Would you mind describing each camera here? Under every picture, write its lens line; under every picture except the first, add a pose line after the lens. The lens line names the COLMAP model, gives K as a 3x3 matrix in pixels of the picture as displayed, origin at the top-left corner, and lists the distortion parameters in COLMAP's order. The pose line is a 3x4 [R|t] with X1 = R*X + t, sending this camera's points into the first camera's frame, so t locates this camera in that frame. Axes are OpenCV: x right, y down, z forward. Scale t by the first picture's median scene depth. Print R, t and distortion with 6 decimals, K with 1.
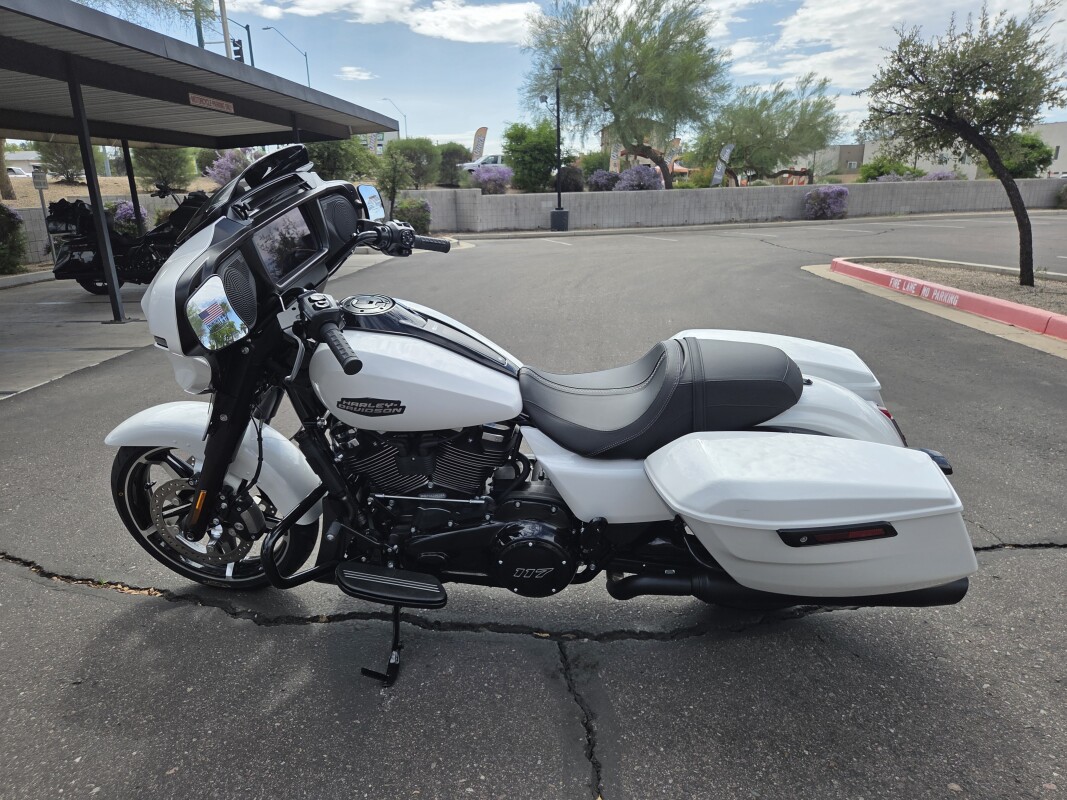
lens RADIAL K [[806.5, 0, 528.7], [0, 806.5, 401.4], [0, 0, 1]] dist [0.058536, -0.064314]
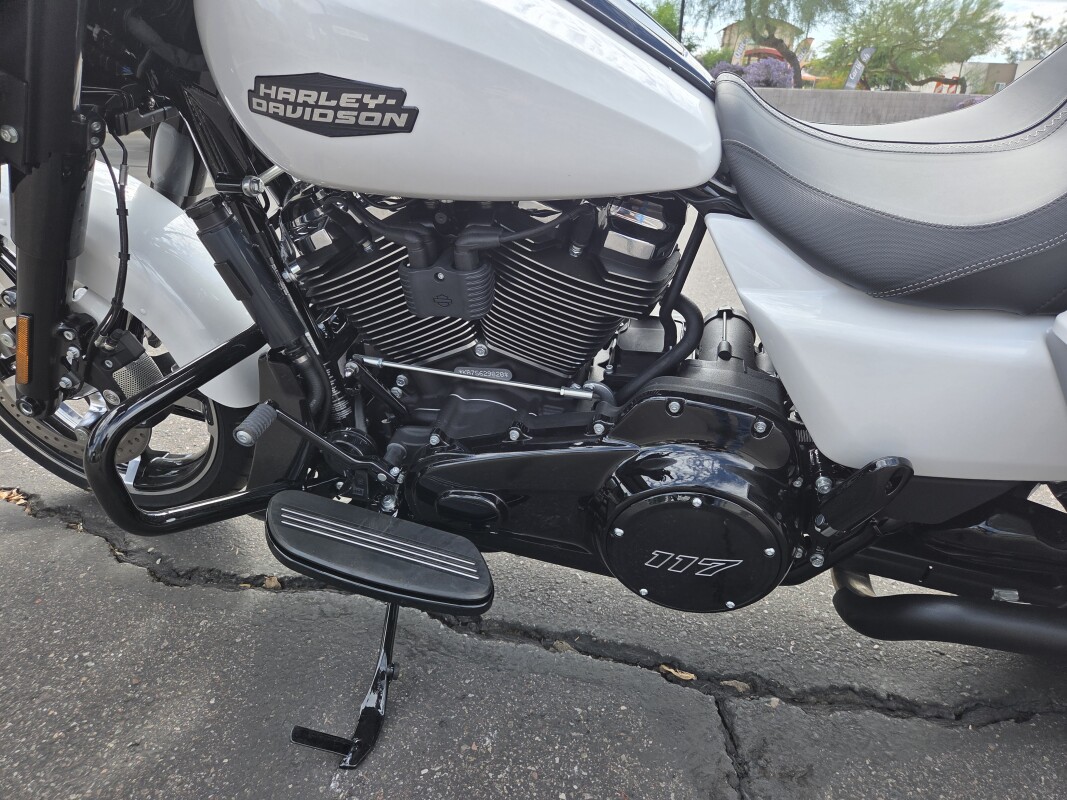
lens RADIAL K [[806.5, 0, 528.7], [0, 806.5, 401.4], [0, 0, 1]] dist [0.058536, -0.064314]
pose [[0.990861, 0.097381, -0.093332, -0.046960], [-0.087116, 0.990286, 0.108373, 0.080361], [0.102979, -0.099252, 0.989719, 0.535855]]
